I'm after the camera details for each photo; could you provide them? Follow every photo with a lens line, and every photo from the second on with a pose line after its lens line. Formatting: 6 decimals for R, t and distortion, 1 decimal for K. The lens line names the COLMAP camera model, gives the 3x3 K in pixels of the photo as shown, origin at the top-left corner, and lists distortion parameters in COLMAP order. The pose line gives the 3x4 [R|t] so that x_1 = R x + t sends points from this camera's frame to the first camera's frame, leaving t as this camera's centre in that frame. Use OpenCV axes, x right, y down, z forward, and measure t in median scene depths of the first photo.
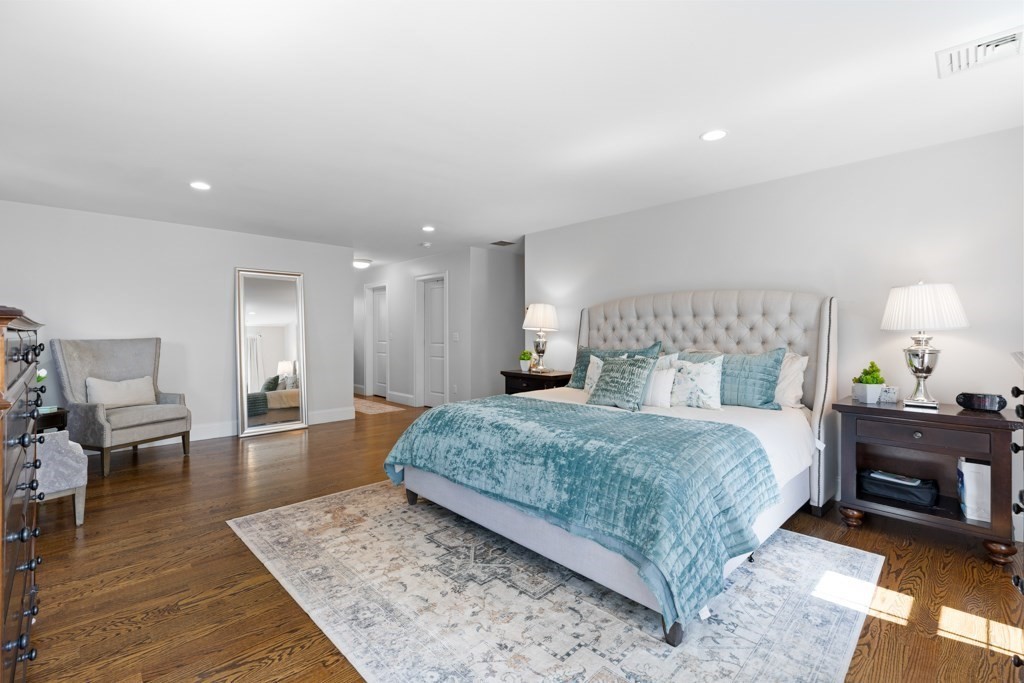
lens RADIAL K [[454.0, 0, 511.8], [0, 454.0, 332.6], [0, 0, 1]] dist [0.002958, -0.000393]
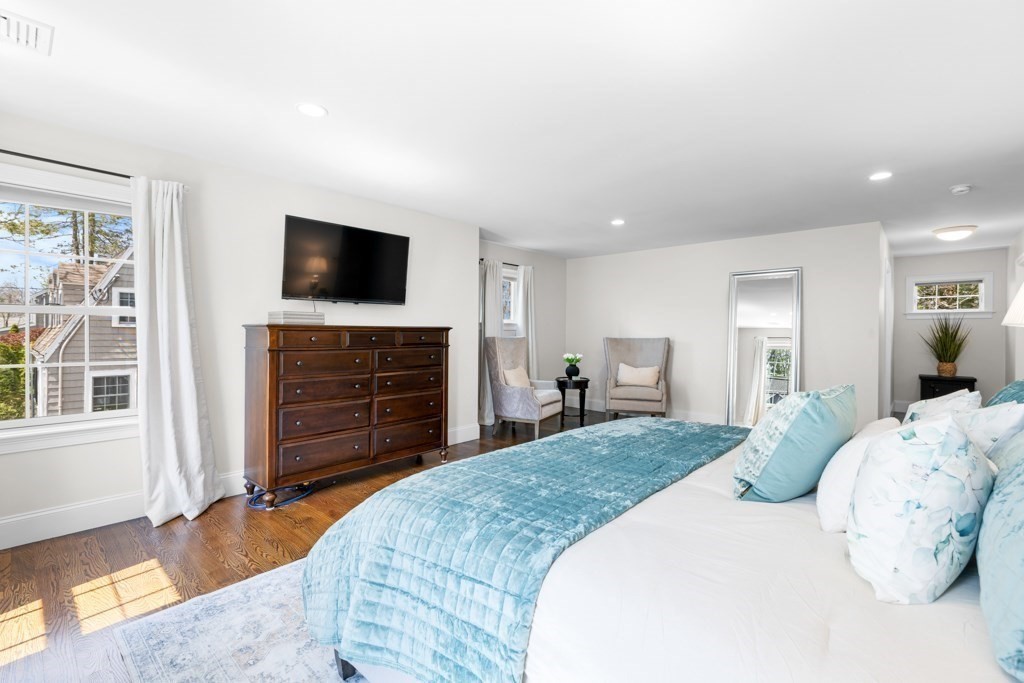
lens RADIAL K [[454.0, 0, 511.8], [0, 454.0, 332.6], [0, 0, 1]] dist [0.002958, -0.000393]
pose [[0.071261, 0.001781, -0.997456, 0.714116], [-0.002037, 0.999997, 0.001640, -0.003344], [0.997456, 0.001915, 0.071264, 0.690222]]
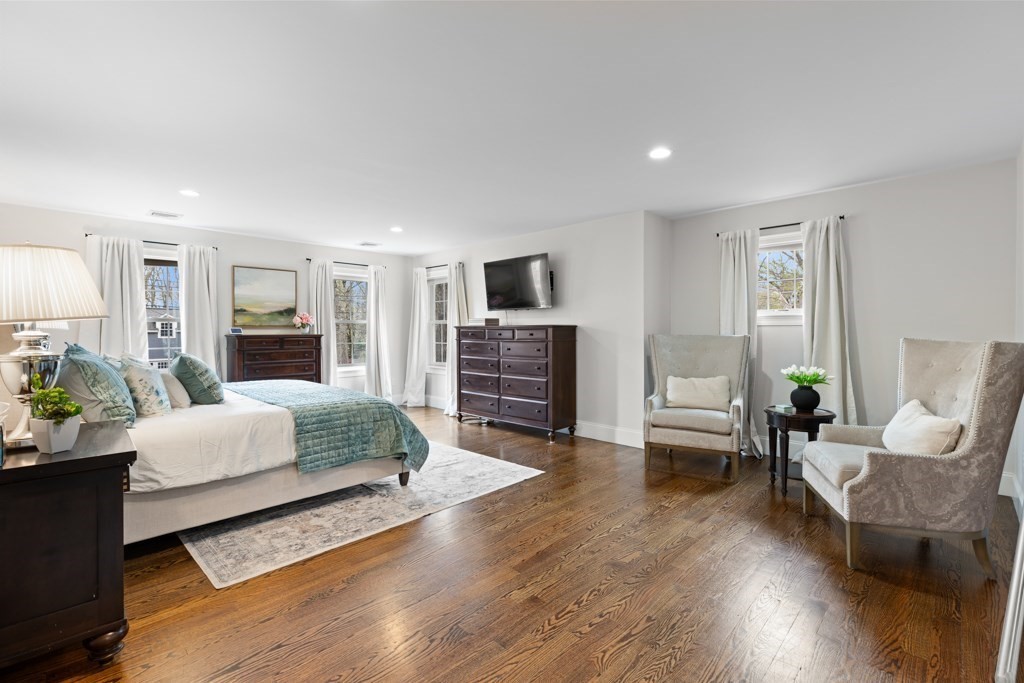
lens RADIAL K [[454.0, 0, 511.8], [0, 454.0, 332.6], [0, 0, 1]] dist [0.002958, -0.000393]
pose [[-0.999324, 0.003545, -0.036582, -0.440980], [0.003417, 0.999988, 0.003568, 0.002439], [0.036594, 0.003440, -0.999324, 2.108104]]
